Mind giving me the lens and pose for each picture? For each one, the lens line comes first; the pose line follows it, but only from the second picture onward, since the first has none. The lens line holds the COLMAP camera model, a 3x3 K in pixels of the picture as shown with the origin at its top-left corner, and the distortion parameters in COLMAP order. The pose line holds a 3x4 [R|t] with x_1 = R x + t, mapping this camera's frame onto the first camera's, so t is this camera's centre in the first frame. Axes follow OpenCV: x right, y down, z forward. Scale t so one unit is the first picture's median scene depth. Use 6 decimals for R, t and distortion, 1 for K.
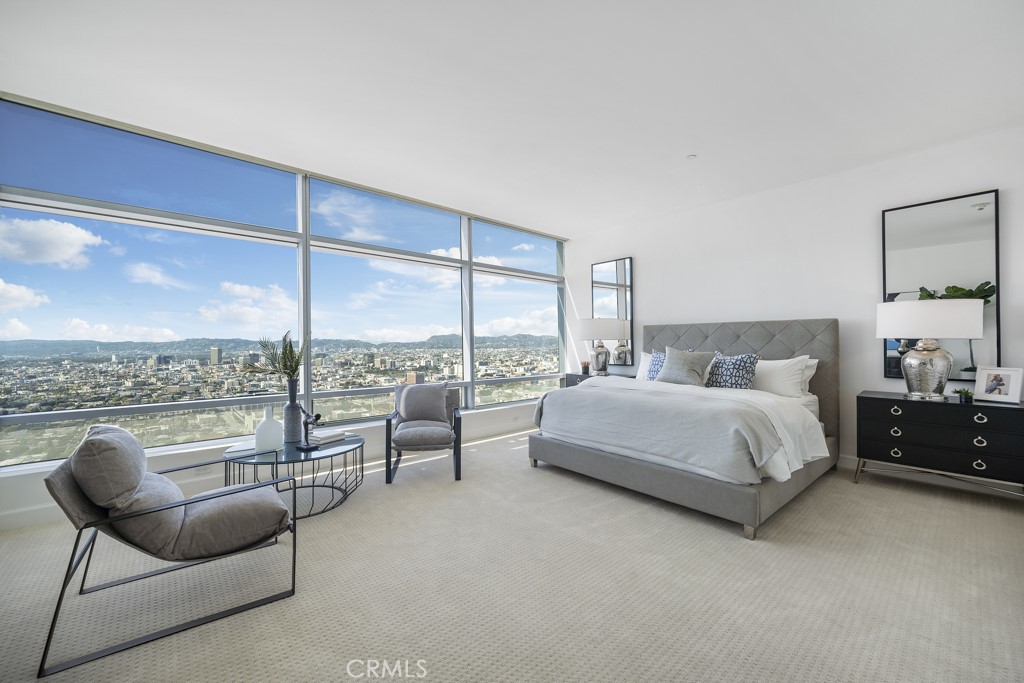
lens RADIAL K [[398.6, 0, 498.7], [0, 398.6, 342.5], [0, 0, 1]] dist [0.000502, -0.000402]
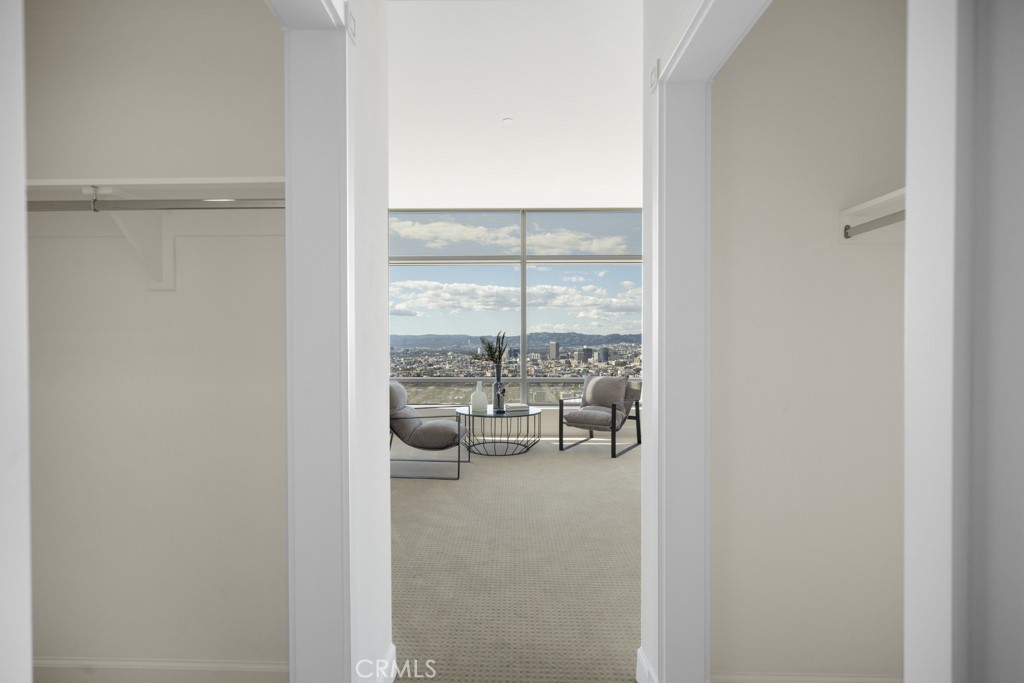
lens RADIAL K [[497.2, 0, 505.9], [0, 497.2, 344.6], [0, 0, 1]] dist [-0.000280, -0.000071]
pose [[0.755090, 0.009845, -0.655547, 0.405744], [0.000846, 0.999872, 0.015990, -0.005695], [0.655621, -0.012629, 0.754985, -0.199158]]
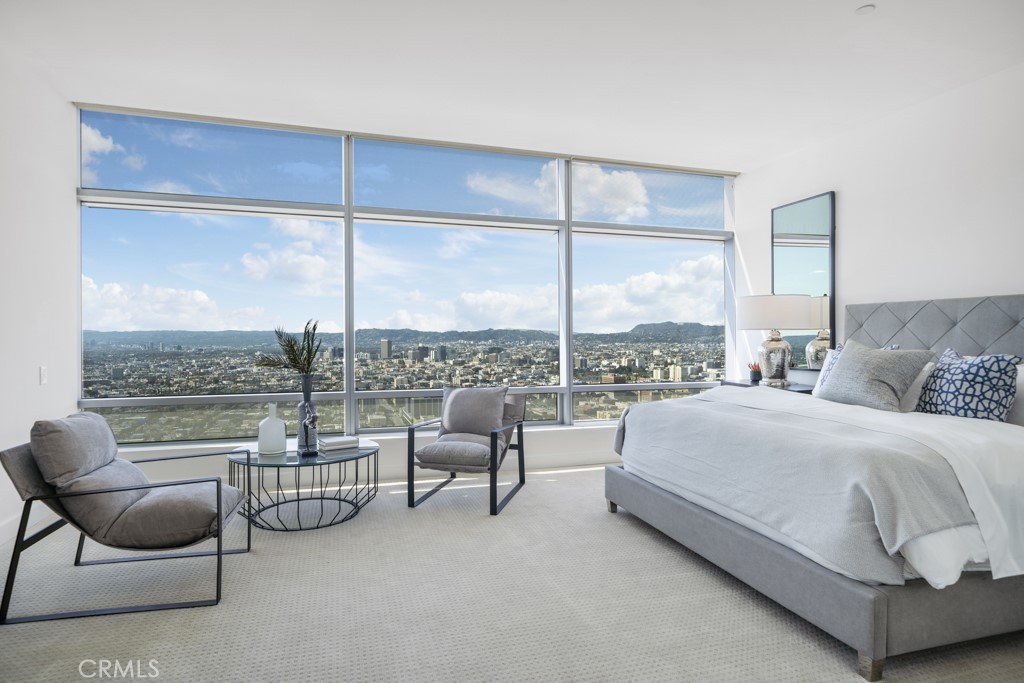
lens RADIAL K [[548.3, 0, 502.8], [0, 548.3, 344.6], [0, 0, 1]] dist [0.002185, 0.000435]
pose [[0.917977, 0.009353, -0.396523, 0.214875], [-0.001578, 0.999800, 0.019929, 0.001154], [0.396630, -0.017668, 0.917809, 0.038559]]
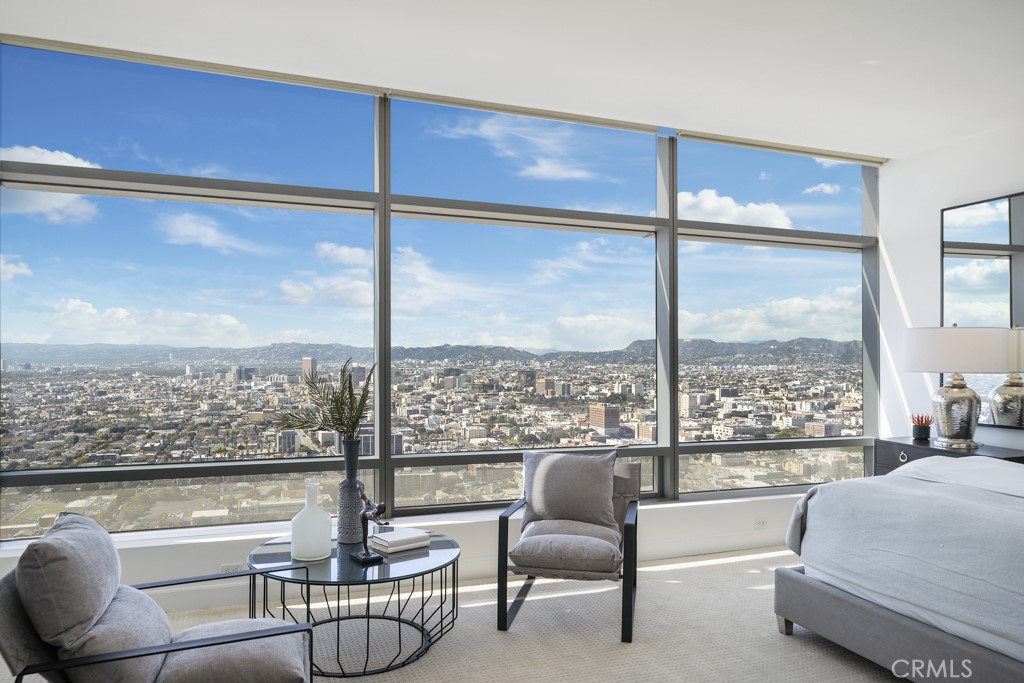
lens RADIAL K [[706.4, 0, 504.6], [0, 706.4, 364.3], [0, 0, 1]] dist [0.004176, 0.000417]
pose [[0.940262, 0.015356, -0.340105, 0.039908], [-0.009653, 0.999783, 0.018454, -0.027104], [0.340314, -0.014068, 0.940207, 0.042100]]
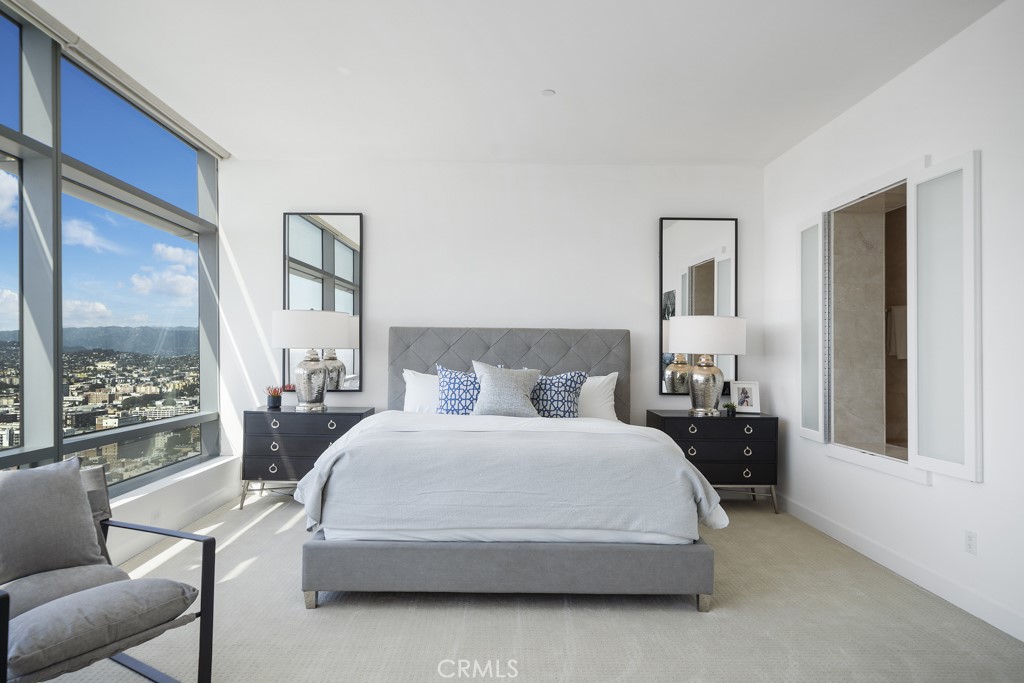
lens RADIAL K [[602.9, 0, 499.3], [0, 602.9, 348.3], [0, 0, 1]] dist [0.006605, 0.001998]
pose [[0.638391, 0.016759, 0.769530, -0.253945], [-0.013462, 0.999853, -0.010606, -0.001086], [-0.769595, -0.003589, 0.638523, 0.259939]]
